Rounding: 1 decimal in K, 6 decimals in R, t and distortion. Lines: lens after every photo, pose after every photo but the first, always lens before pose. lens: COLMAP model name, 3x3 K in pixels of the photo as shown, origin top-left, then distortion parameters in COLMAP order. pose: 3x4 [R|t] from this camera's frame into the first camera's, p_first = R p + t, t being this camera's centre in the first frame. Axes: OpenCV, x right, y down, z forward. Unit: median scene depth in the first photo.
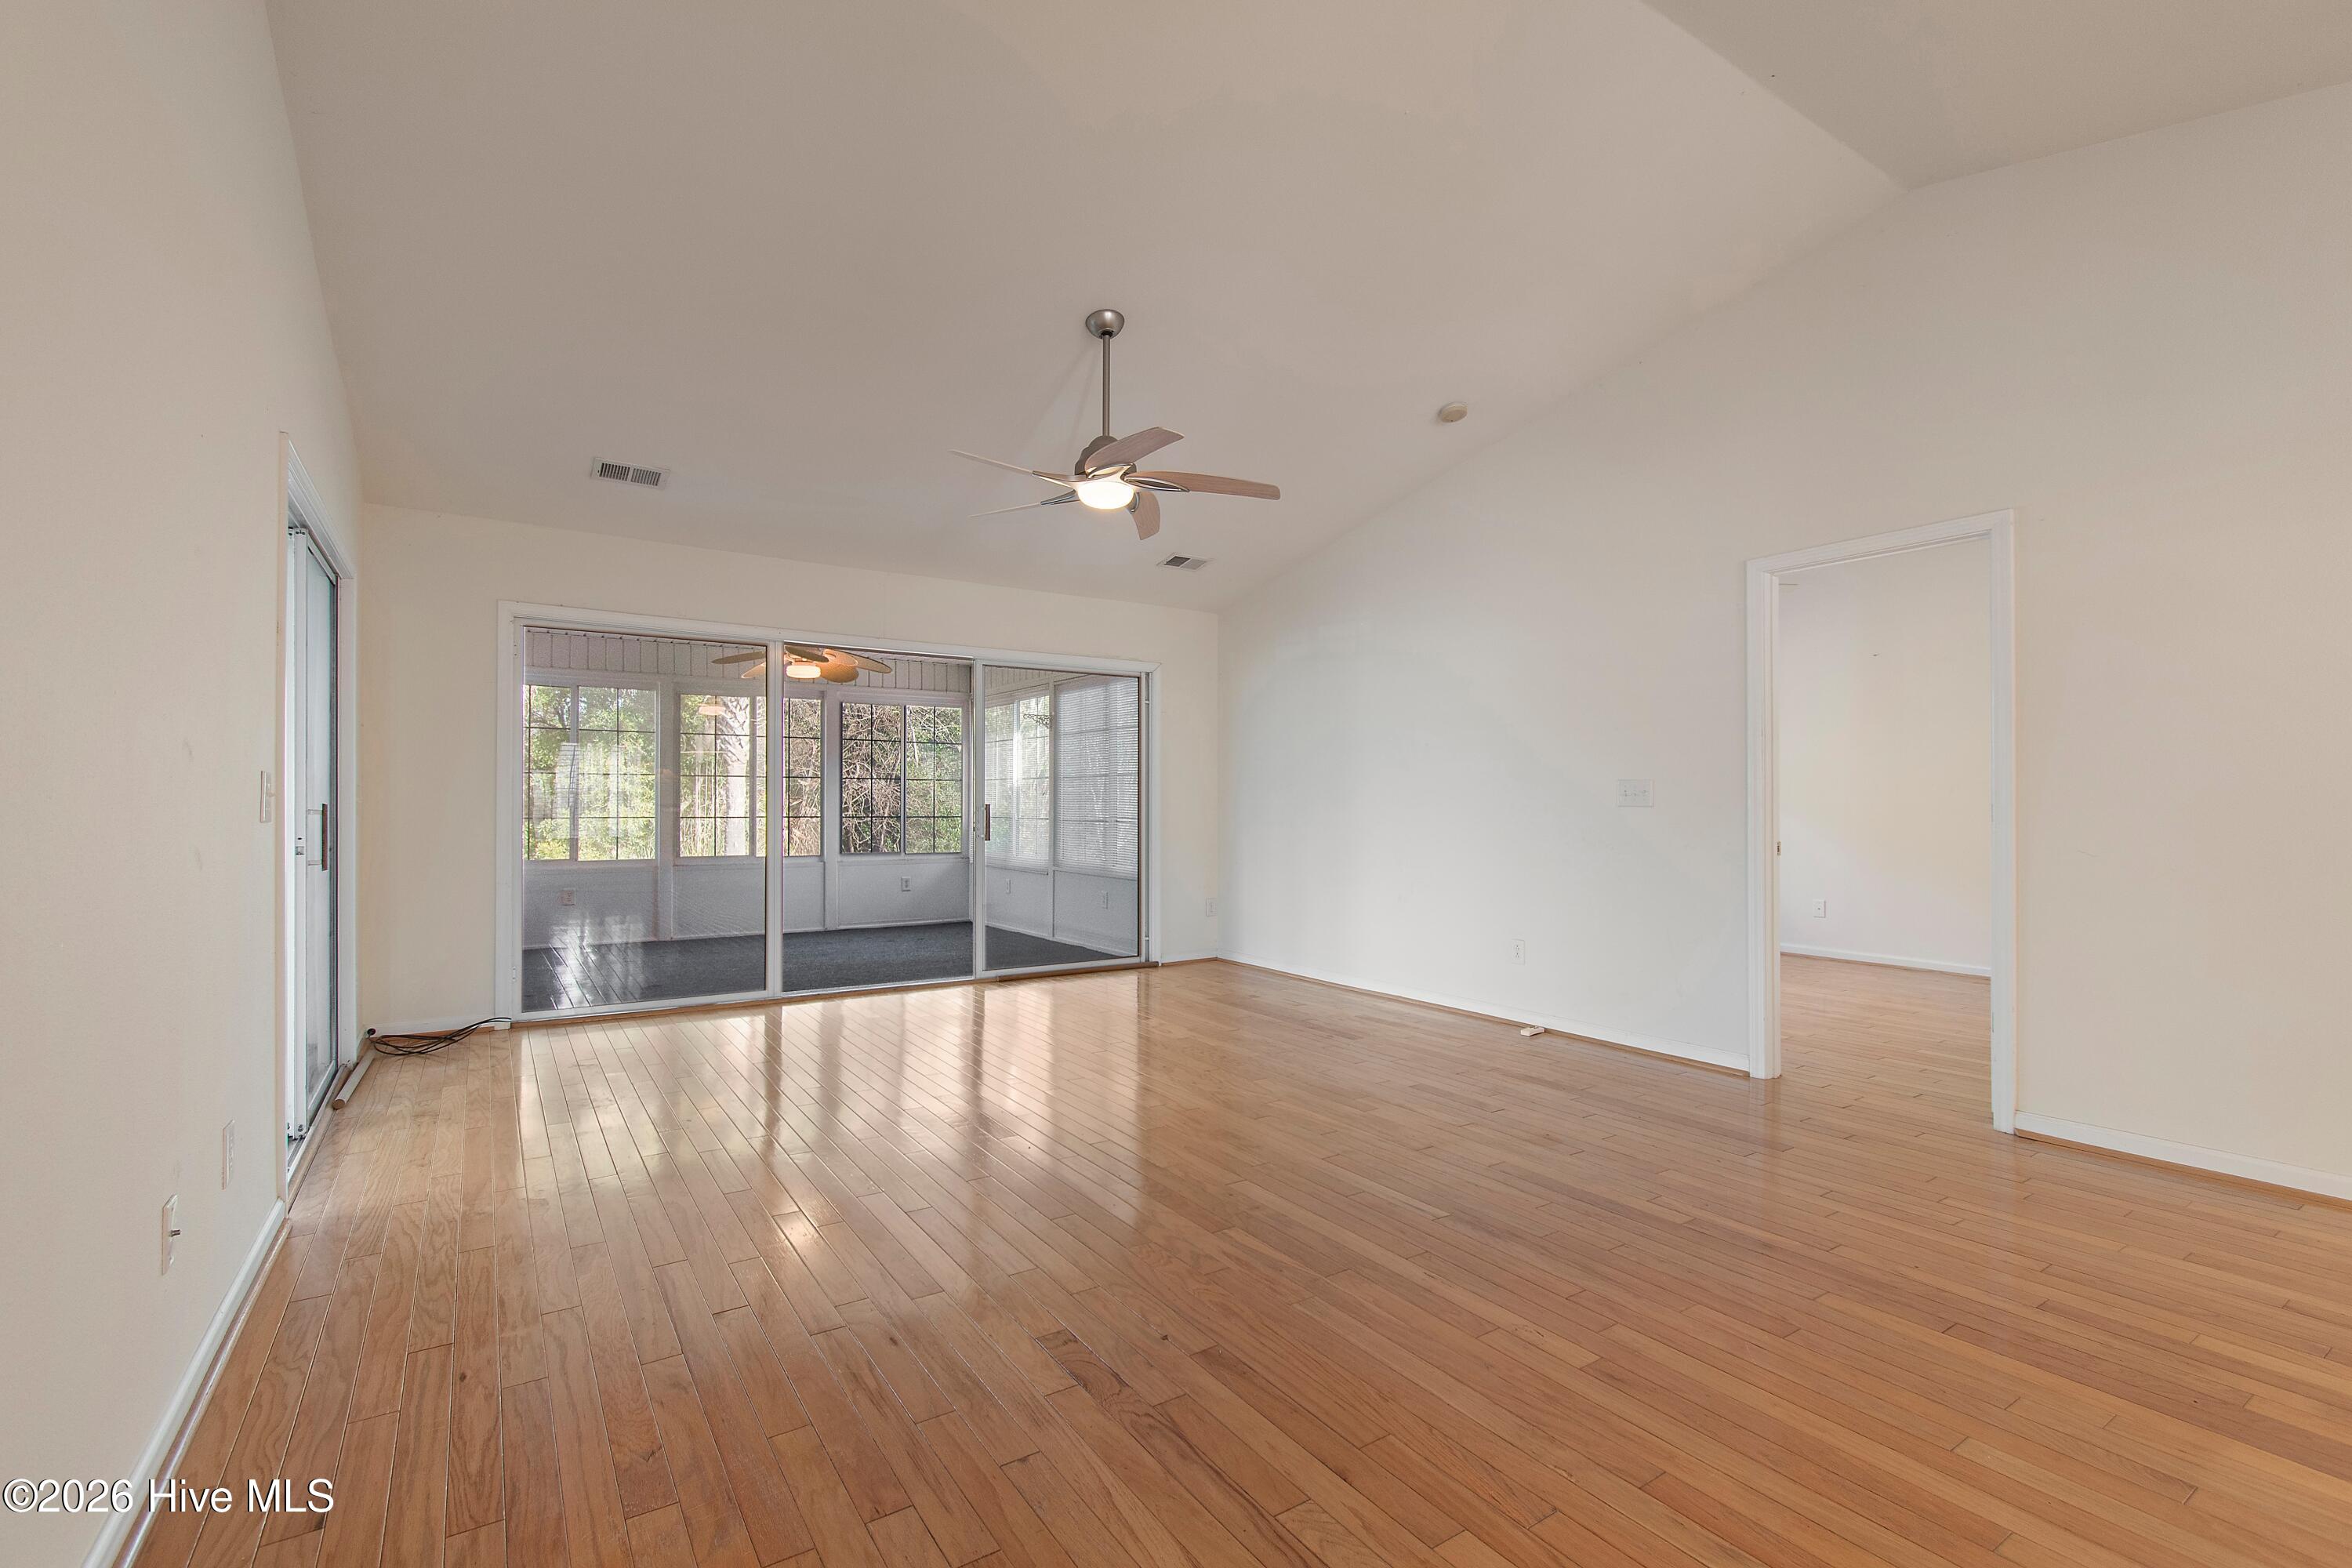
lens RADIAL K [[1045.8, 0, 1173.2], [0, 1045.8, 791.3], [0, 0, 1]] dist [0.003819, 0.000141]
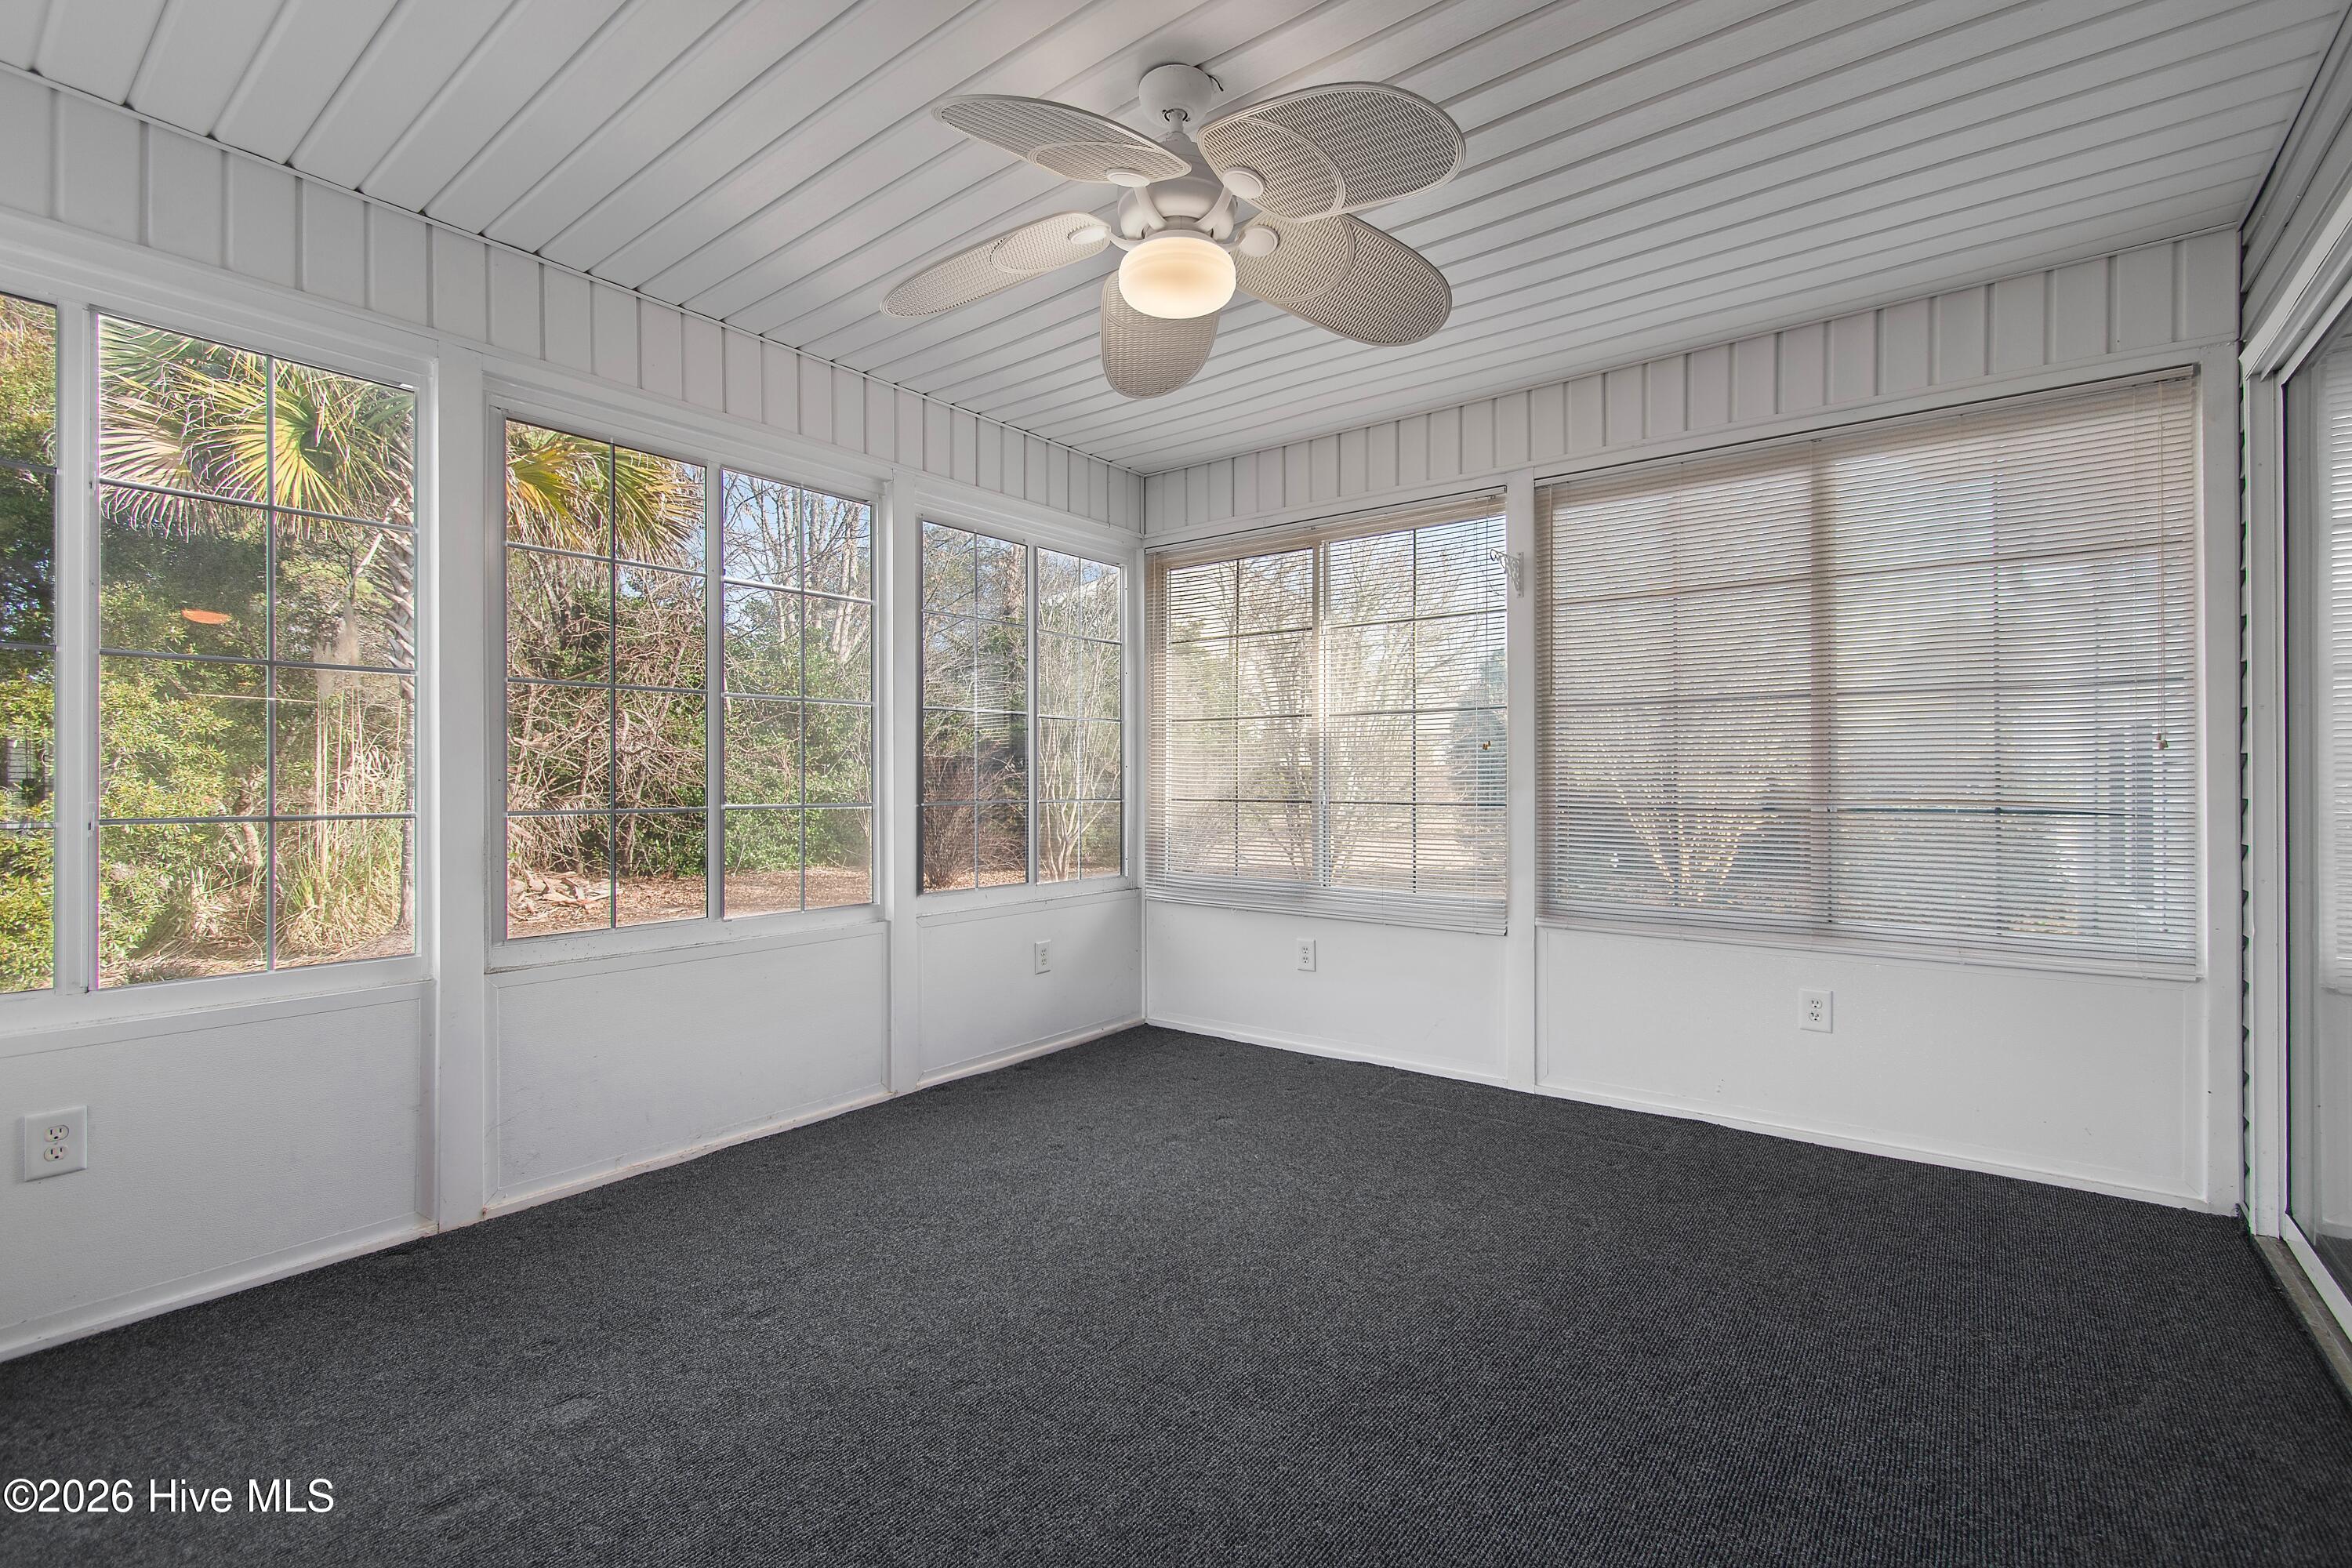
lens RADIAL K [[1045.8, 0, 1178.8], [0, 1045.8, 770.4], [0, 0, 1]] dist [0.003819, 0.000141]
pose [[0.946442, -0.005946, 0.322818, -0.382934], [0.002931, 0.999947, 0.009825, 0.008009], [-0.322860, -0.008353, 0.946410, 0.643516]]
